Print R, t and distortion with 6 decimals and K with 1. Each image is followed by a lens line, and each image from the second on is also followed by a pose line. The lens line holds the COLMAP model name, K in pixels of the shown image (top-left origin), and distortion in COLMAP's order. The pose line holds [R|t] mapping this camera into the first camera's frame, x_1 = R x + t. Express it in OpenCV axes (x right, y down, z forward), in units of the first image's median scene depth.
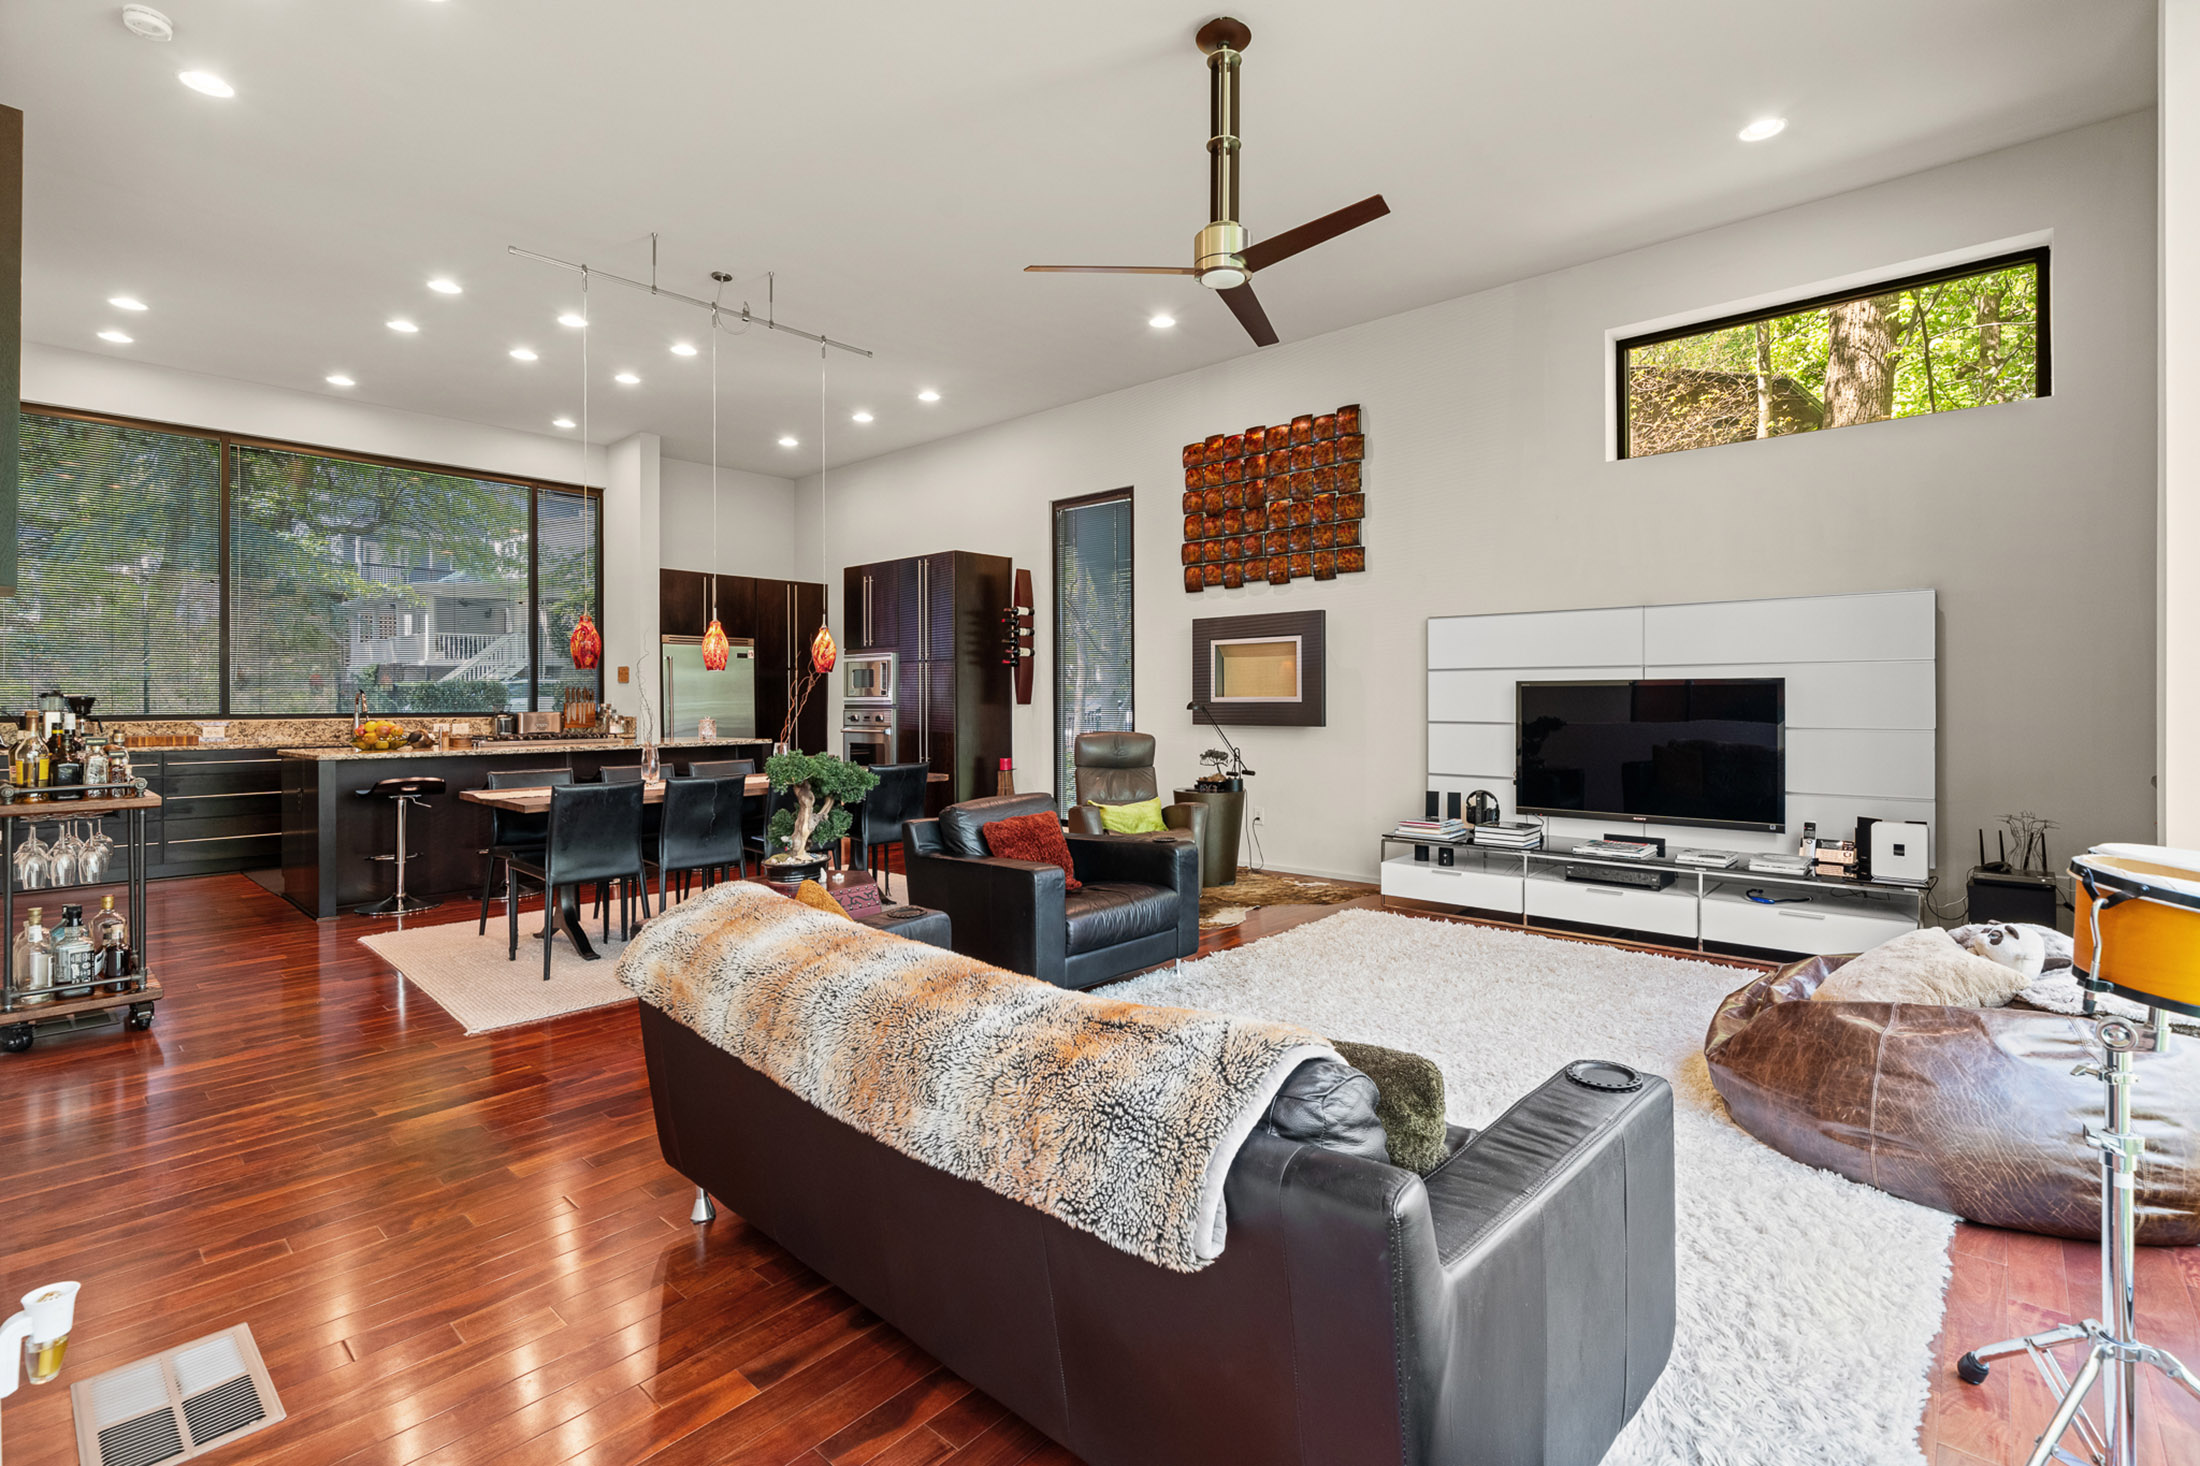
lens RADIAL K [[1001.3, 0, 1106.7], [0, 1001.3, 713.1], [0, 0, 1]] dist [0.000669, -0.000077]
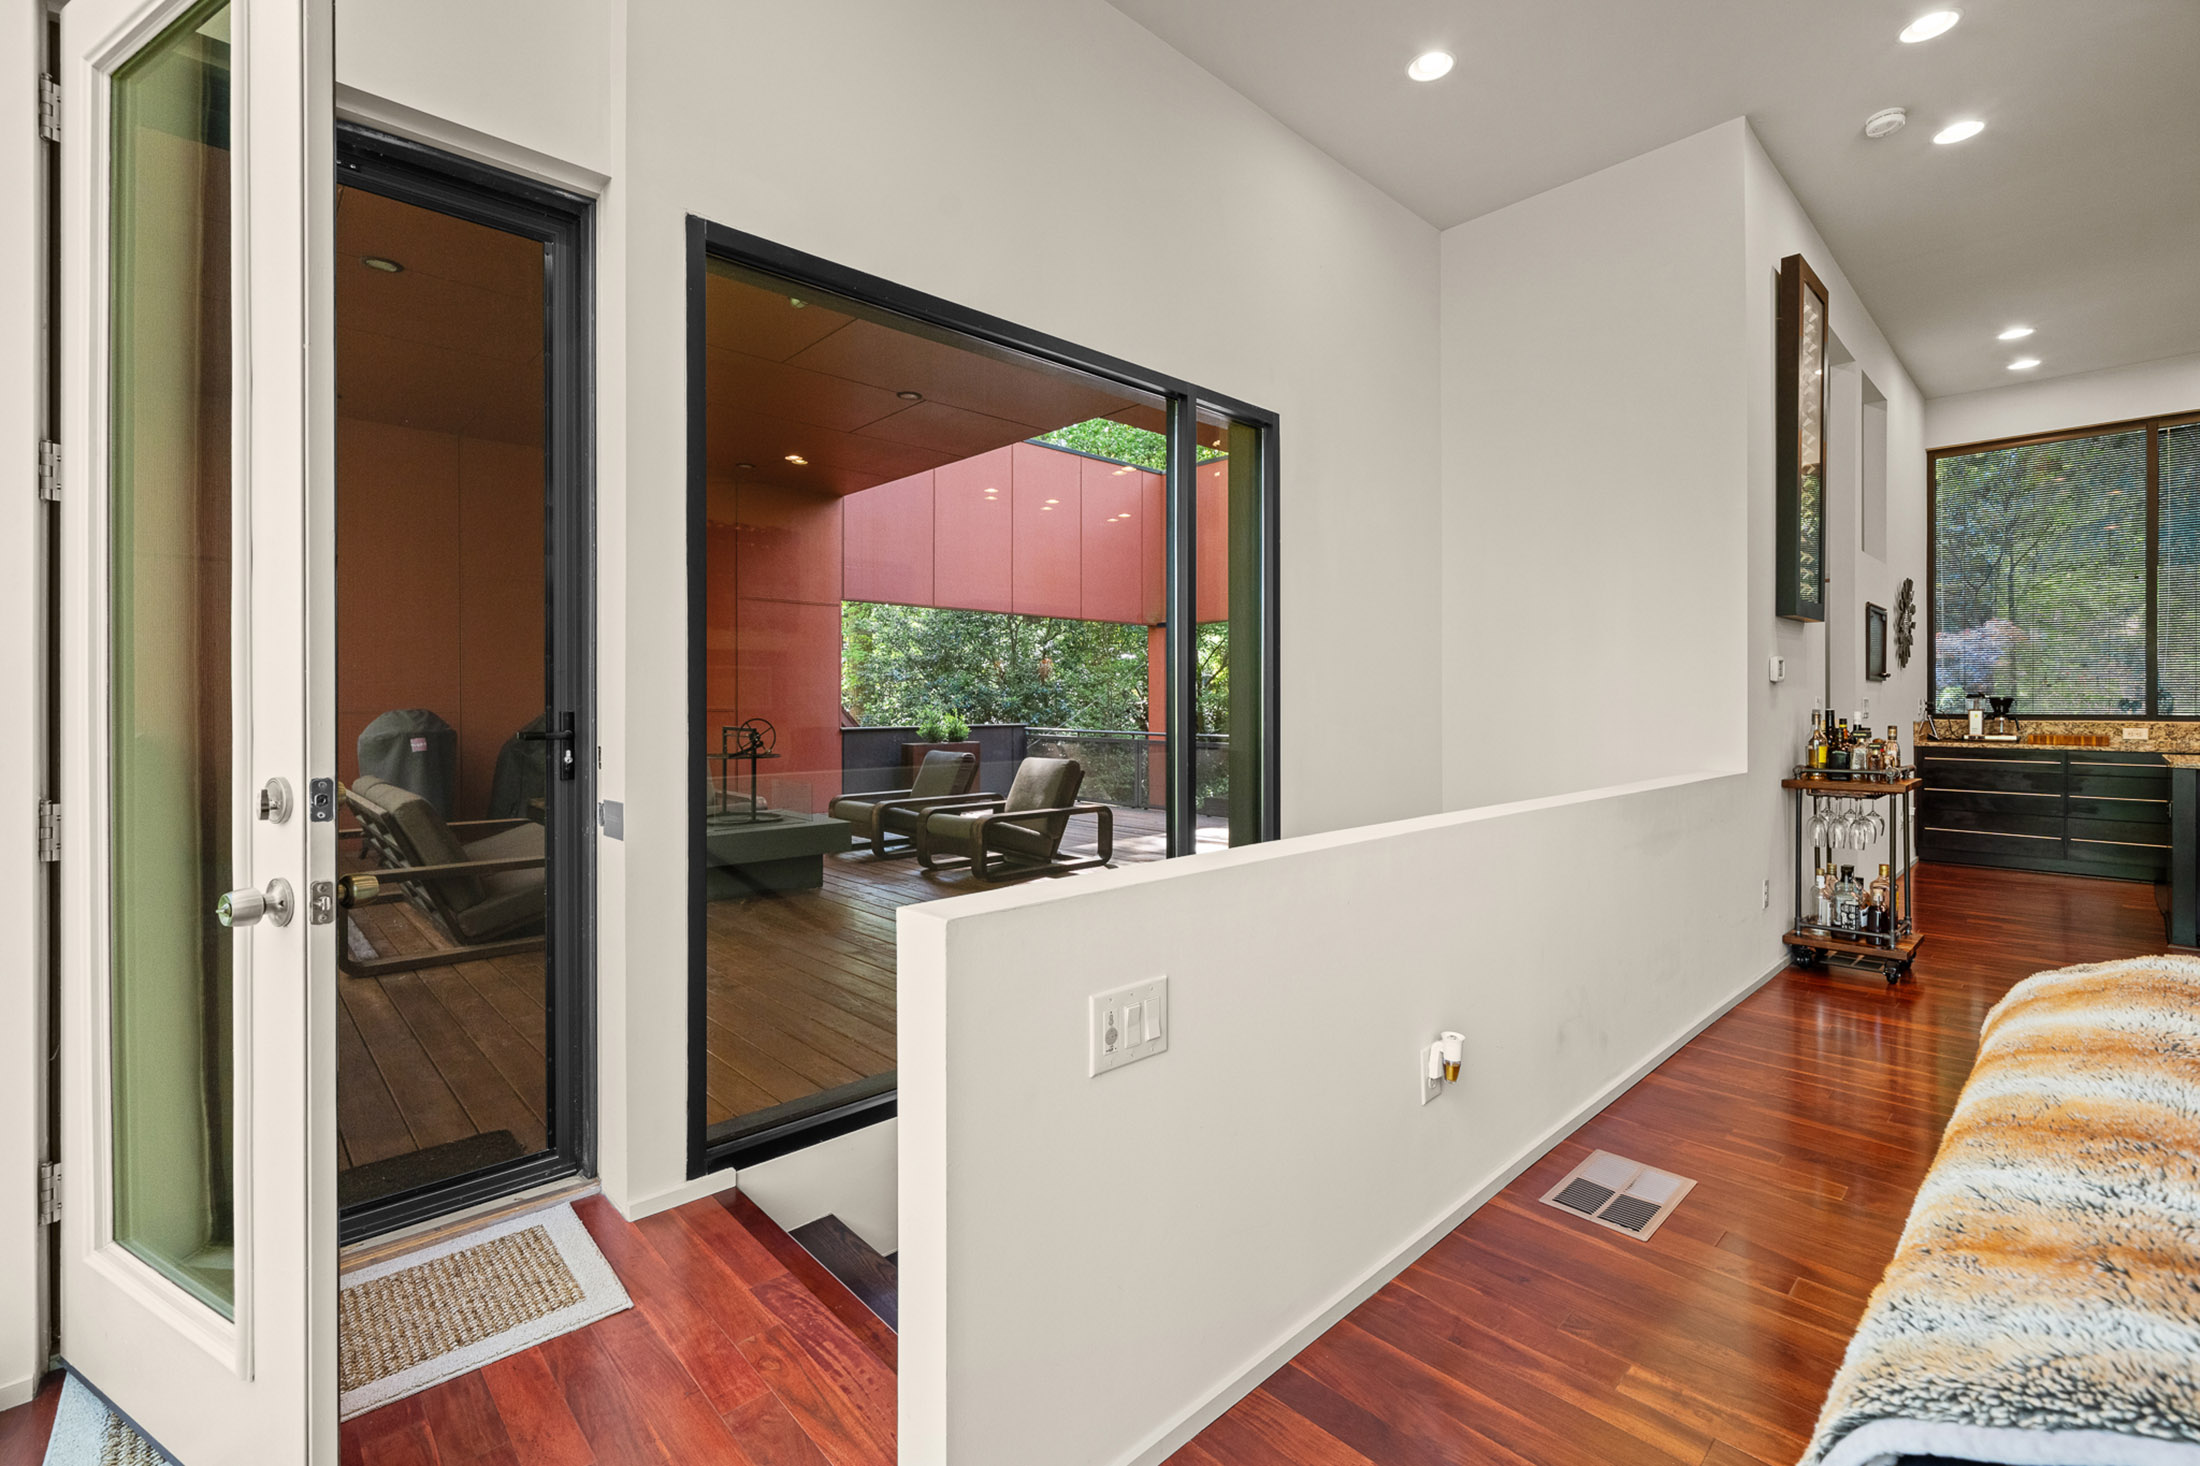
lens RADIAL K [[980.3, 0, 1107.8], [0, 980.3, 713.3], [0, 0, 1]] dist [-0.001946, -0.000016]
pose [[-0.092065, 0.012555, -0.995674, 0.151753], [-0.011740, 0.999837, 0.013693, -0.001849], [0.995684, 0.012950, -0.091903, 0.114159]]
